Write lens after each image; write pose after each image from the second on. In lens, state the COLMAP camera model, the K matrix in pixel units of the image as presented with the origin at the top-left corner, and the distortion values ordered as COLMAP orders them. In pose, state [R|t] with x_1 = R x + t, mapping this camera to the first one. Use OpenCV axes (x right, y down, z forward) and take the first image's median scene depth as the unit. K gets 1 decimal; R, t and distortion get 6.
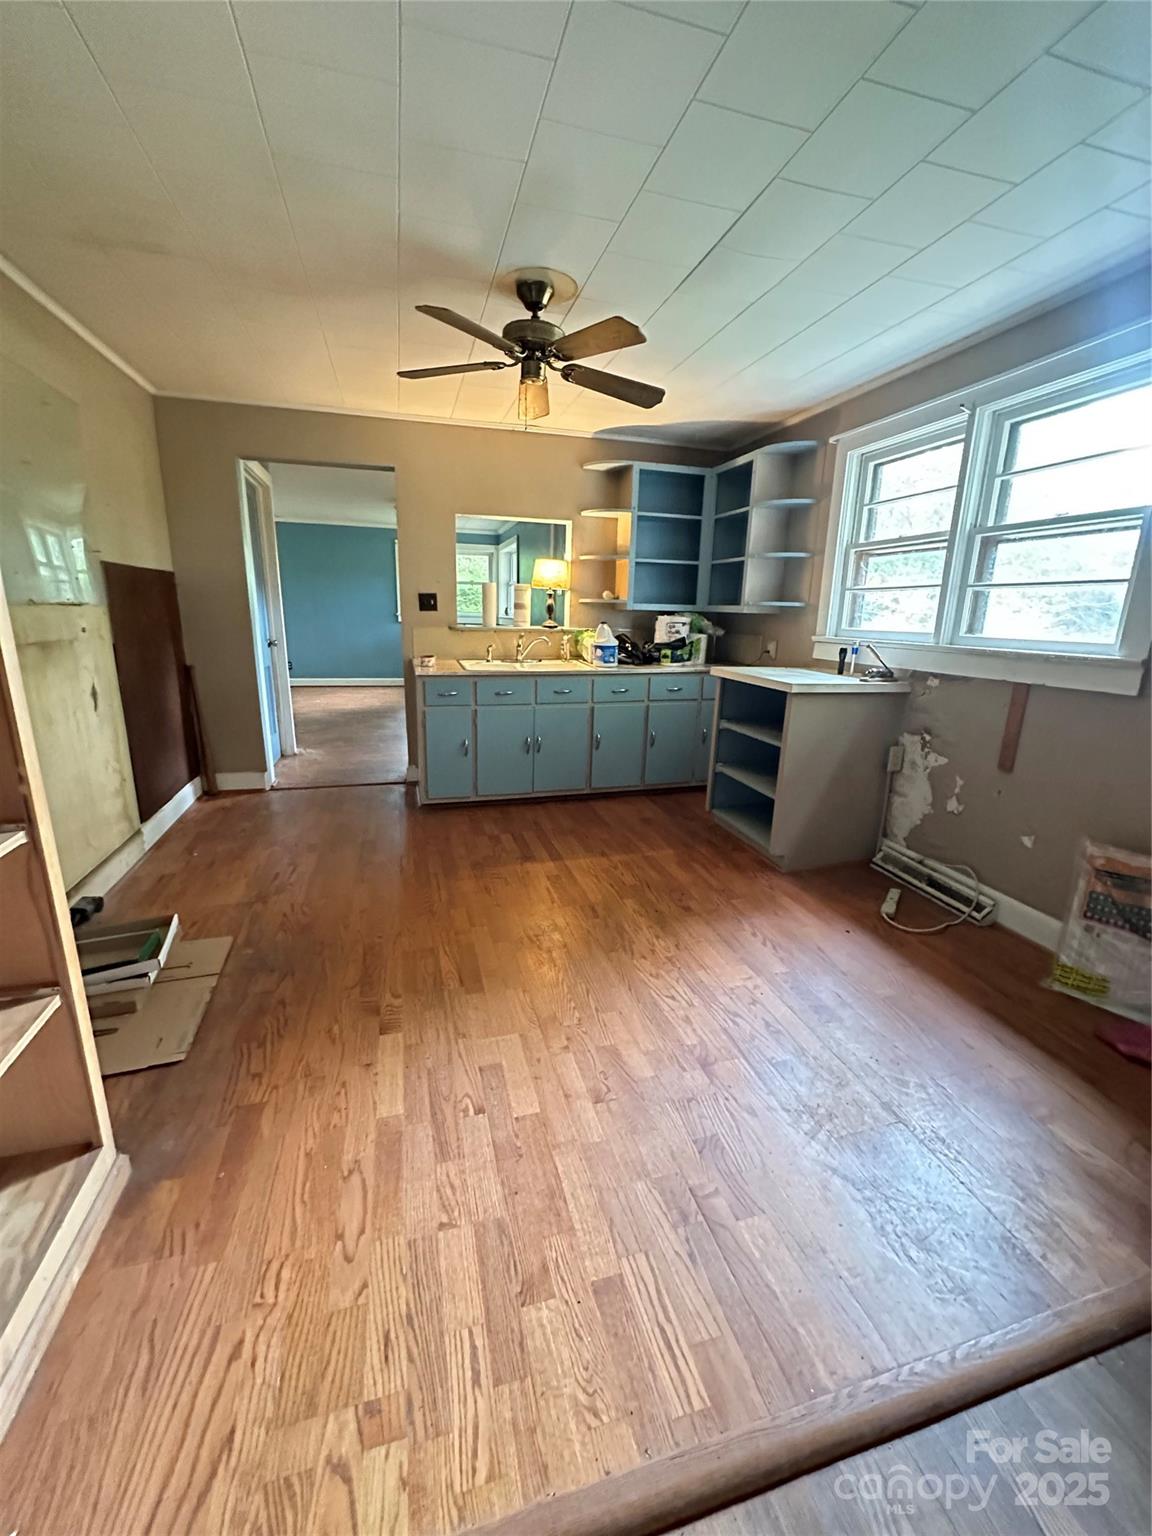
lens RADIAL K [[615.7, 0, 577.7], [0, 615.7, 765.8], [0, 0, 1]] dist [0.000263, -0.000021]
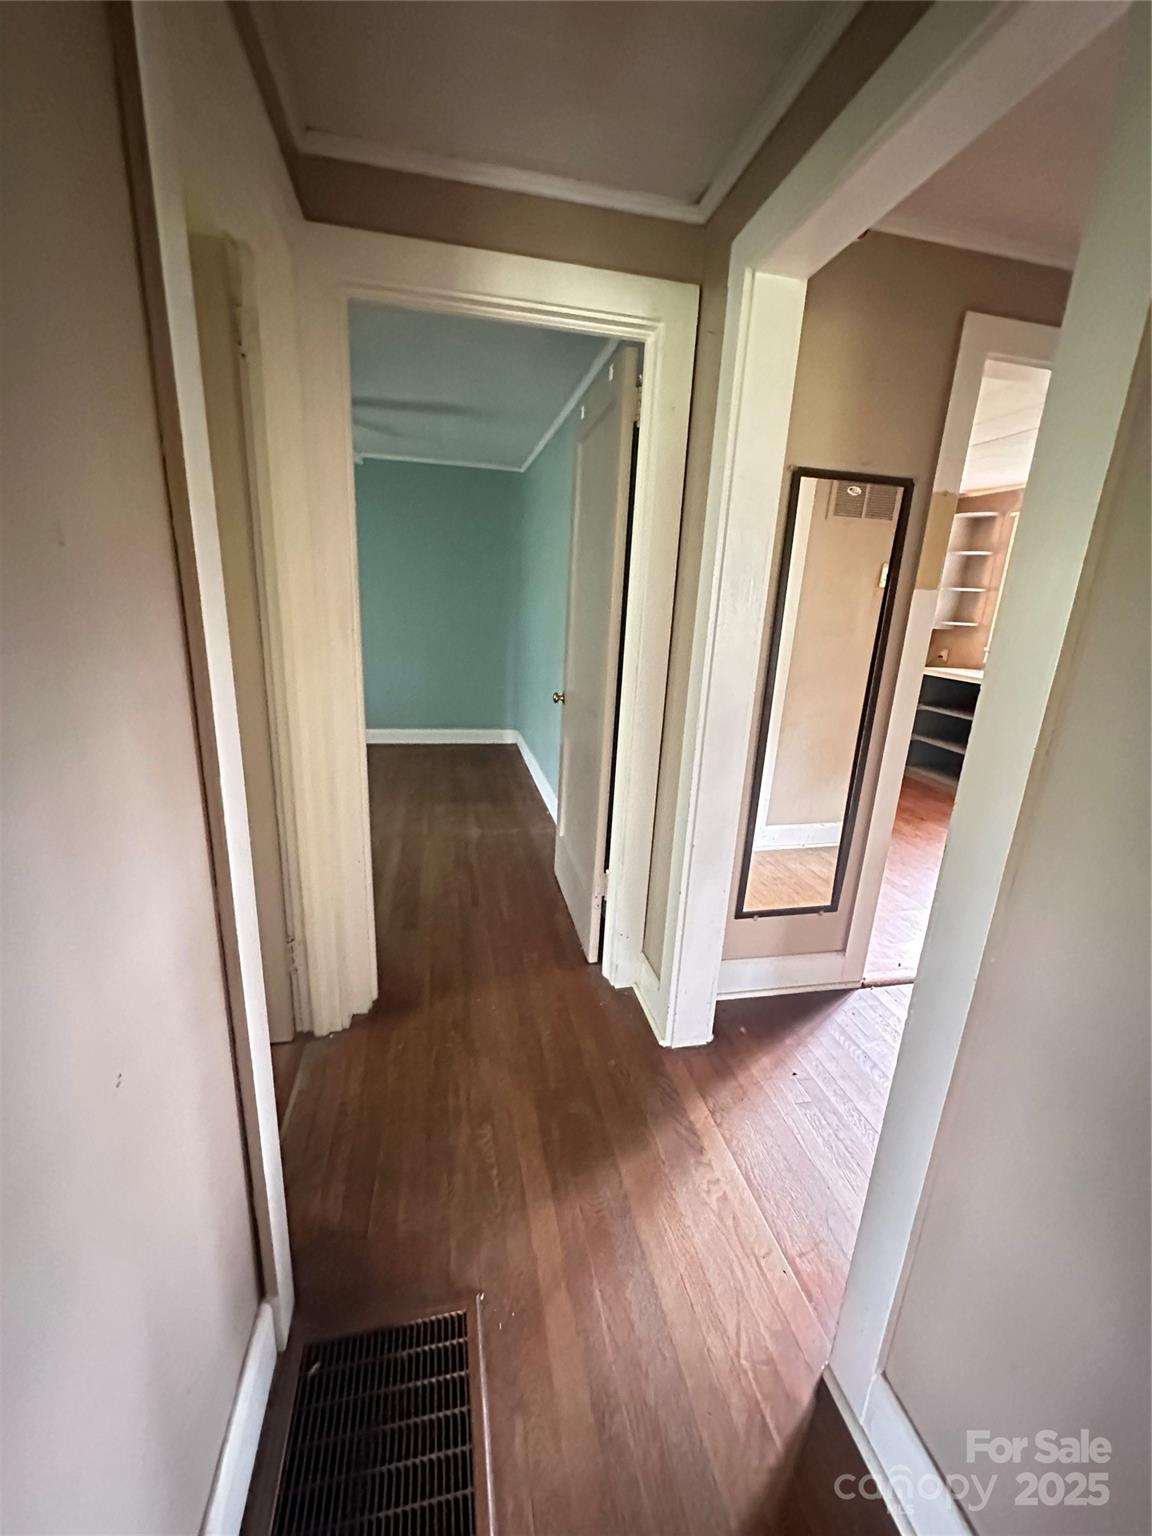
lens RADIAL K [[615.7, 0, 578.5], [0, 615.7, 771.9], [0, 0, 1]] dist [0.000263, -0.000021]
pose [[0.997856, 0.028525, -0.058901, -0.589987], [-0.027674, 0.999501, 0.015228, 0.105581], [0.059306, -0.013566, 0.998148, -0.614244]]
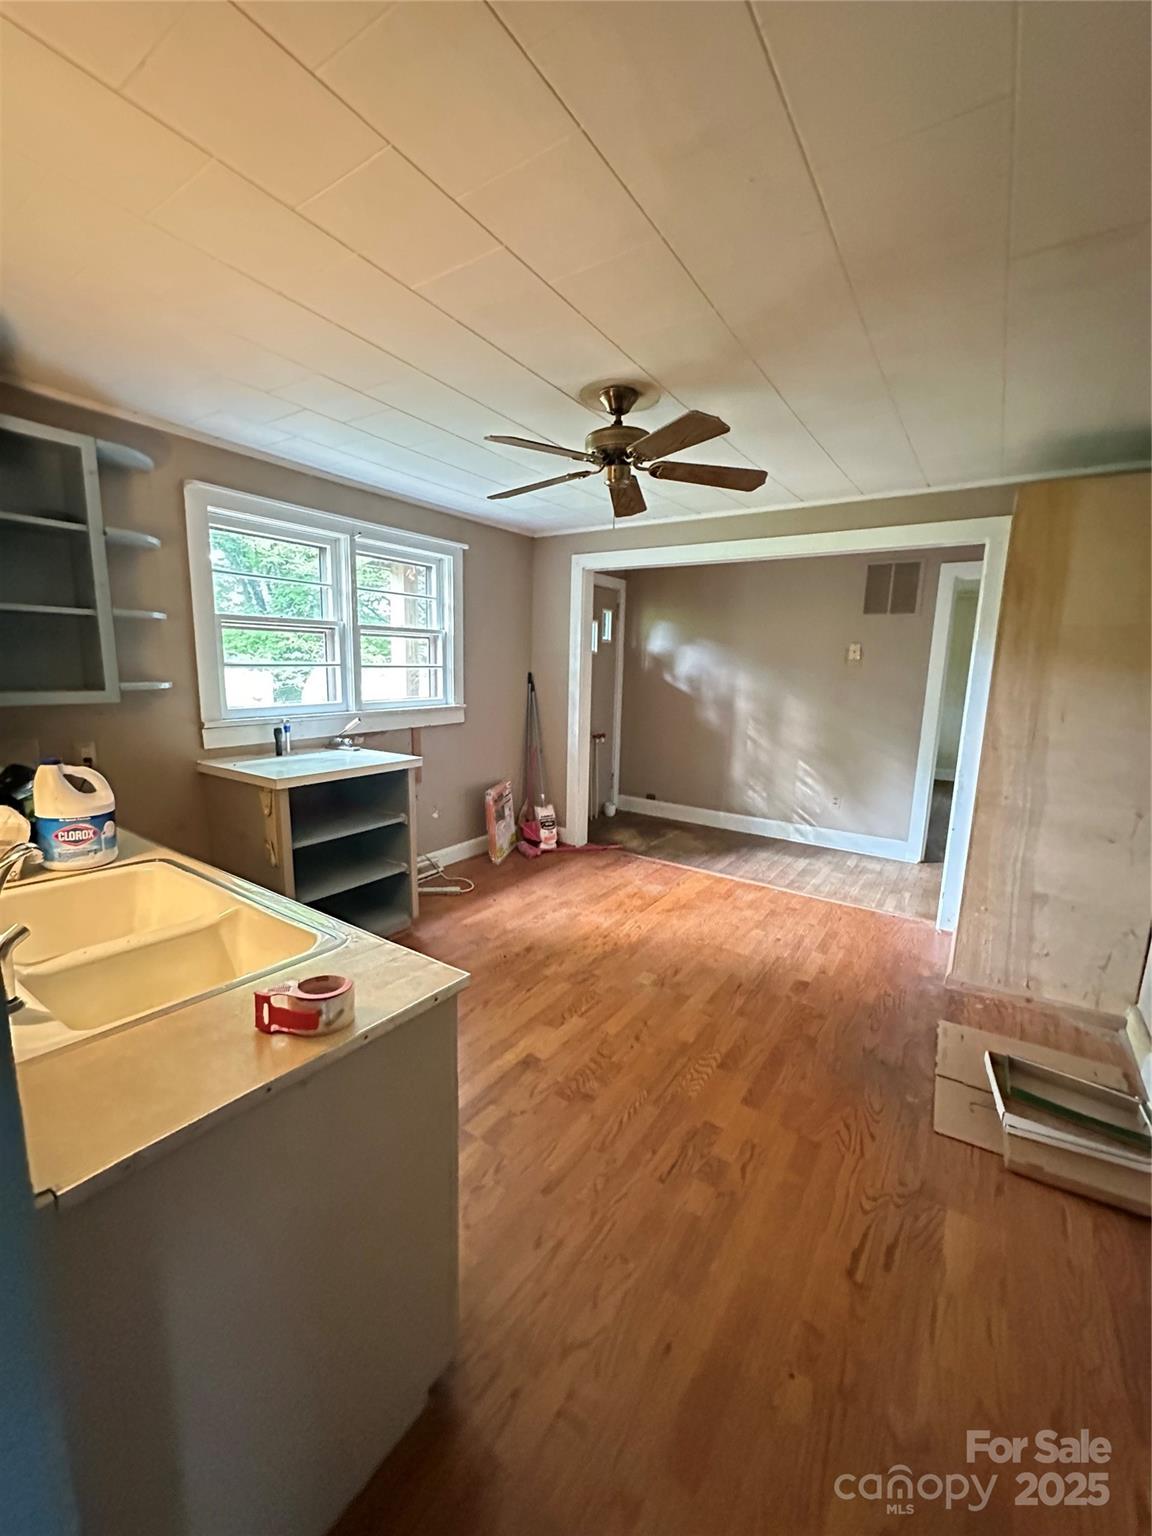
lens RADIAL K [[615.7, 0, 579.0], [0, 615.7, 764.7], [0, 0, 1]] dist [0.000263, -0.000021]
pose [[-0.644751, -0.169157, 0.745441, -0.665451], [0.148053, 0.929104, 0.338889, -0.453915], [-0.749917, 0.328864, -0.573997, 1.412589]]
